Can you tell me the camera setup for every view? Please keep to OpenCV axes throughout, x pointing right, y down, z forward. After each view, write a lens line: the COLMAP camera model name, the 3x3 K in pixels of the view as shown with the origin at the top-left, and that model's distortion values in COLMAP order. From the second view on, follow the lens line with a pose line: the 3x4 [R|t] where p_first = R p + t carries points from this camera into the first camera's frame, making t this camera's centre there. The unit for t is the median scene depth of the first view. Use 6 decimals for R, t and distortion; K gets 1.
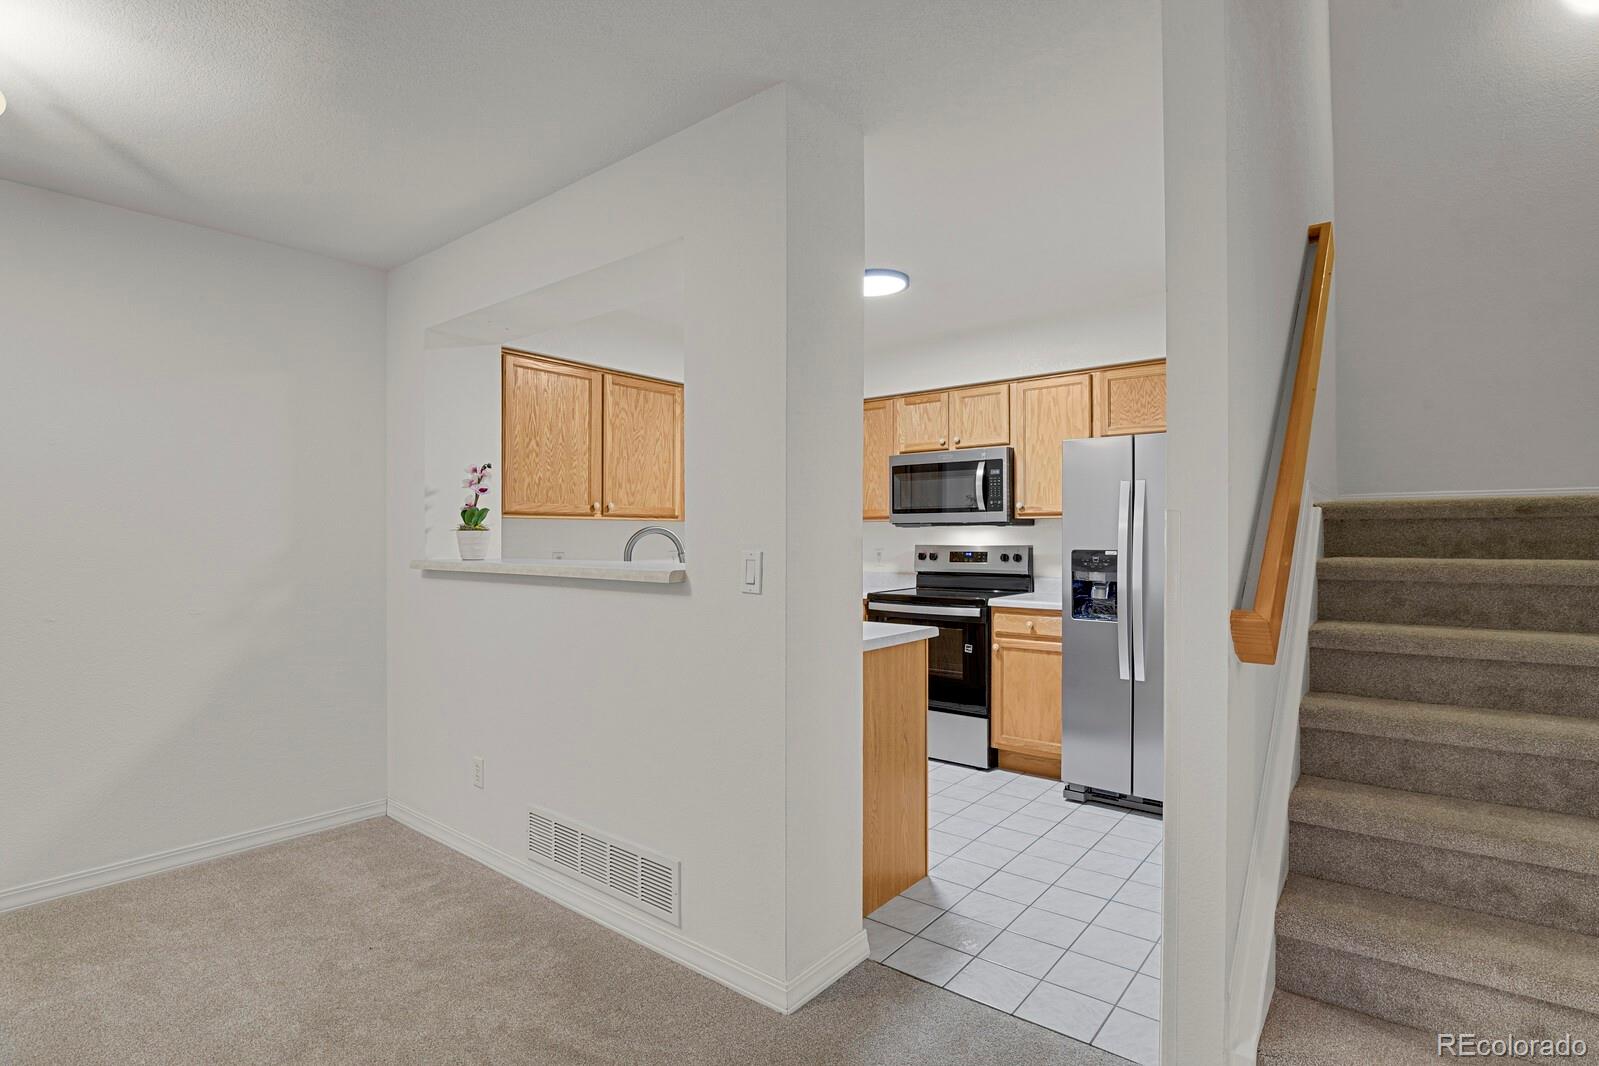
lens RADIAL K [[784.7, 0, 804.0], [0, 784.7, 538.7], [0, 0, 1]] dist [-0.020722, -0.006645]
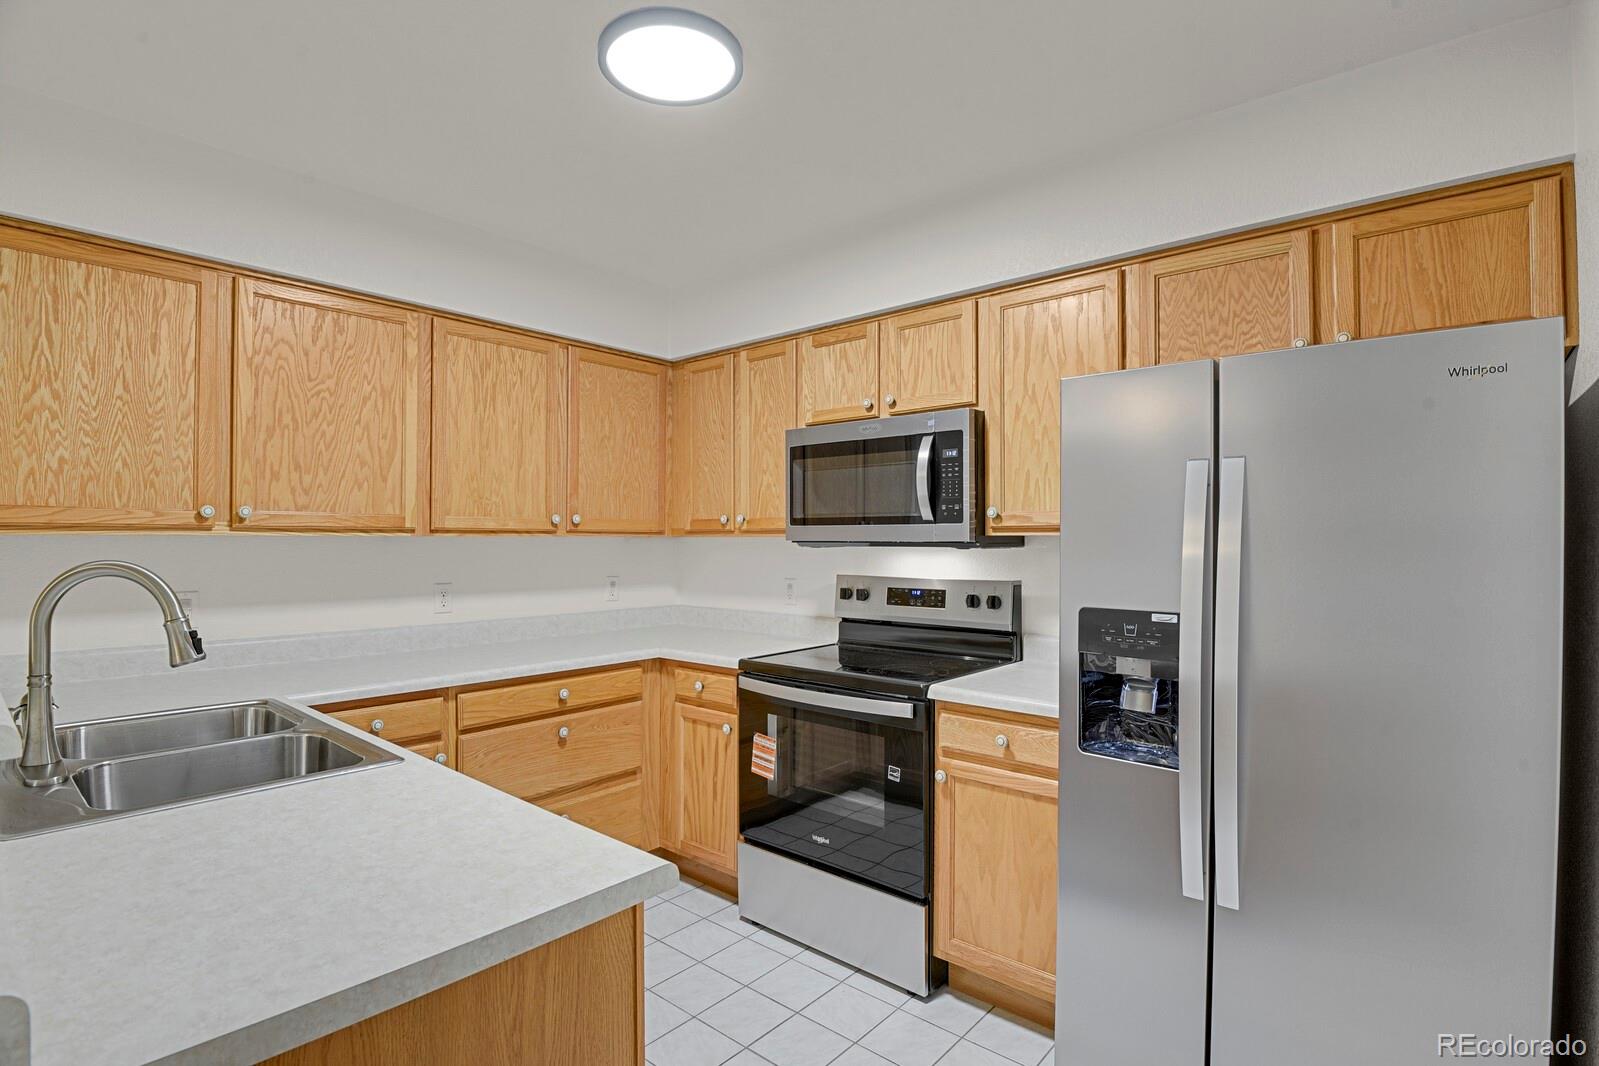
lens RADIAL K [[784.7, 0, 804.0], [0, 784.7, 538.7], [0, 0, 1]] dist [-0.020722, -0.006645]
pose [[0.999301, 0.004744, -0.037089, 0.161952], [-0.004899, 0.999980, -0.004086, -0.021096], [0.037068, 0.004265, 0.999304, 0.436815]]
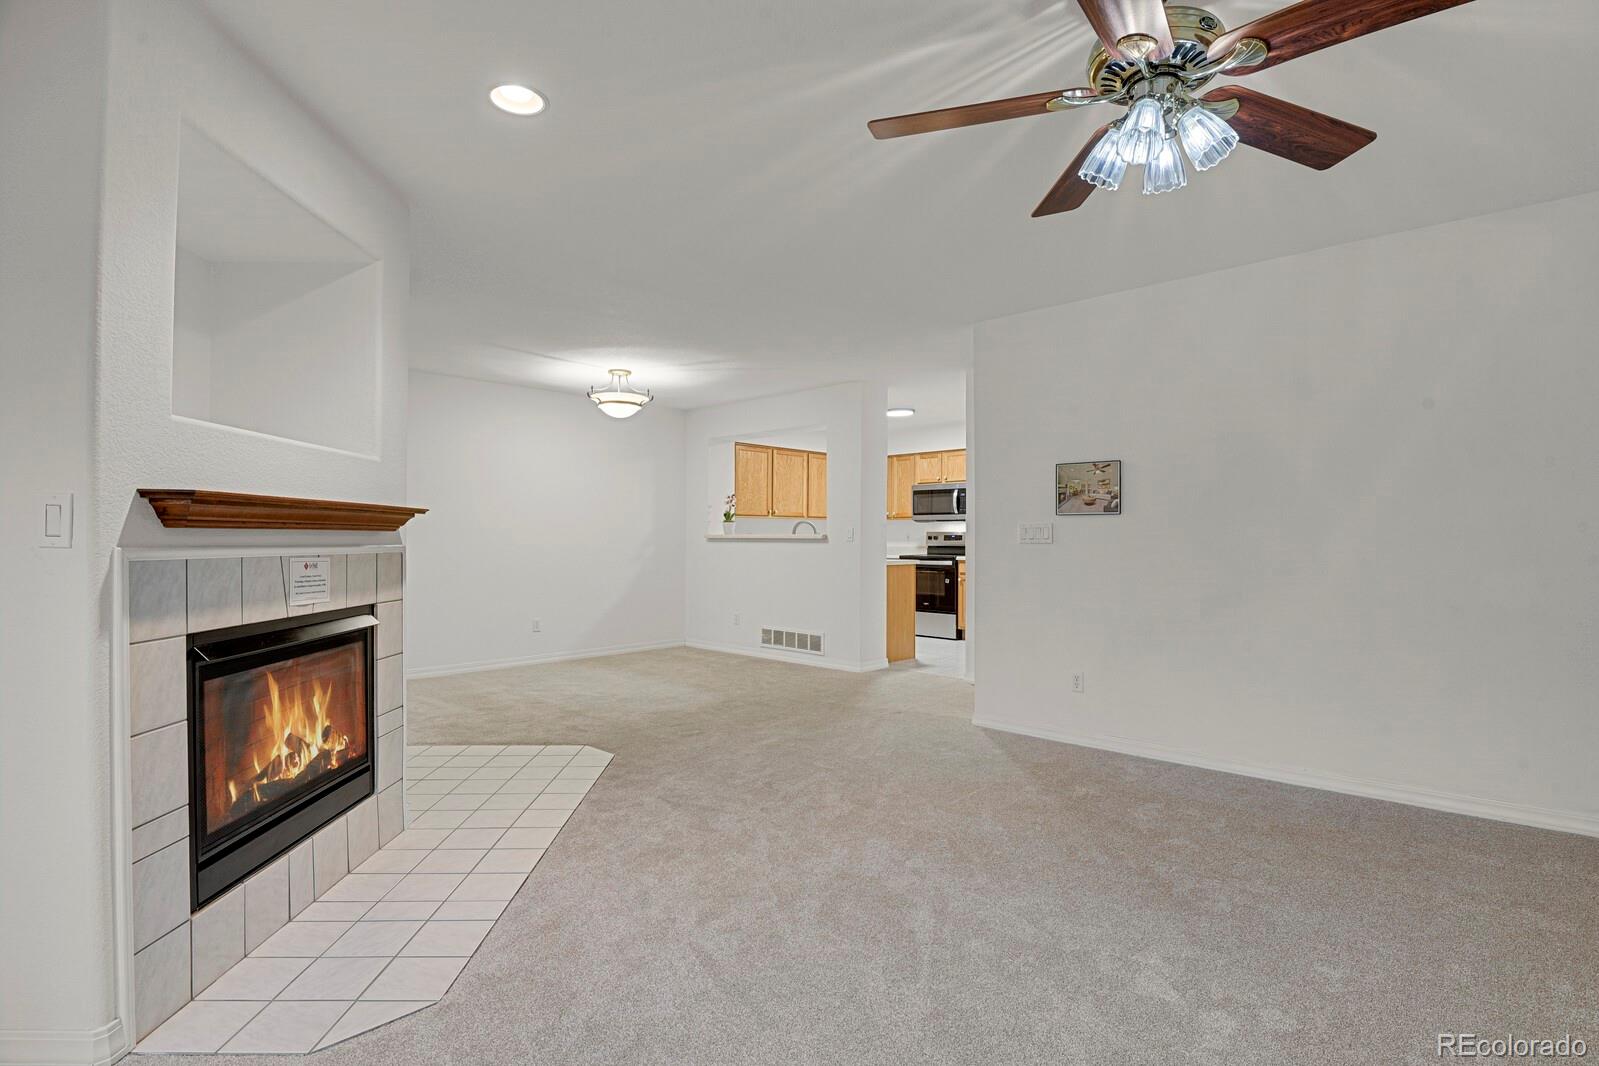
lens RADIAL K [[784.7, 0, 804.0], [0, 784.7, 538.7], [0, 0, 1]] dist [-0.020722, -0.006645]
pose [[0.996606, 0.003925, -0.082229, 0.004081], [-0.003848, 0.999992, 0.001095, 0.027607], [0.082233, -0.000774, 0.996613, -1.051461]]
